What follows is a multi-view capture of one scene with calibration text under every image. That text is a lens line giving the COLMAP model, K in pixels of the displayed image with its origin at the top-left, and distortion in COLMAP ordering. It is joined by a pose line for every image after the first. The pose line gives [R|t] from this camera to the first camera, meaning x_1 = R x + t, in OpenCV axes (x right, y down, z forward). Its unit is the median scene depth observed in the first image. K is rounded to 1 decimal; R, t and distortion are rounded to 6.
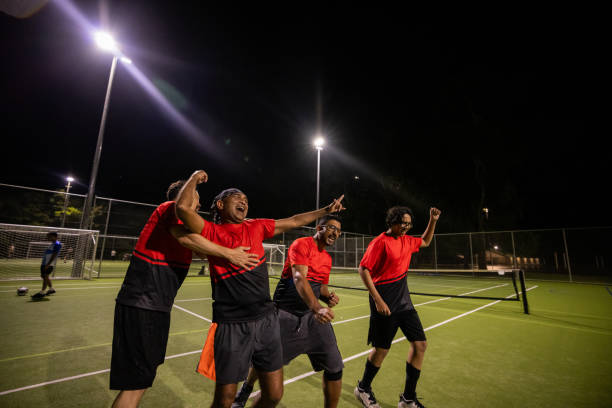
lens RADIAL K [[278.7, 0, 306.0], [0, 278.7, 204.0], [0, 0, 1]] dist [-0.009512, 0.000190]
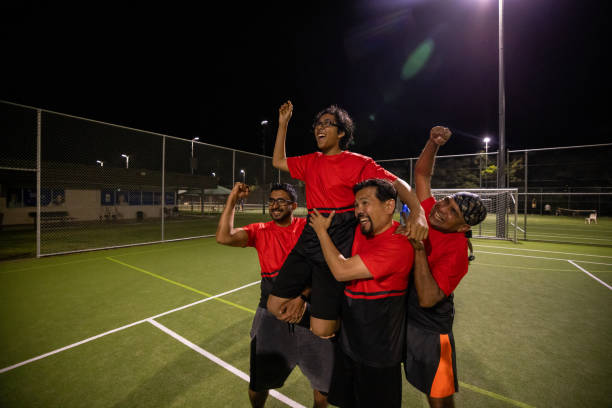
lens RADIAL K [[258.6, 0, 306.0], [0, 258.6, 204.0], [0, 0, 1]] dist [-0.020759, 0.000249]
pose [[0.217391, -0.017287, -0.975931, -0.086777], [0.186501, 0.982158, 0.024147, 0.000005], [0.958101, -0.187261, 0.216737, 0.144690]]
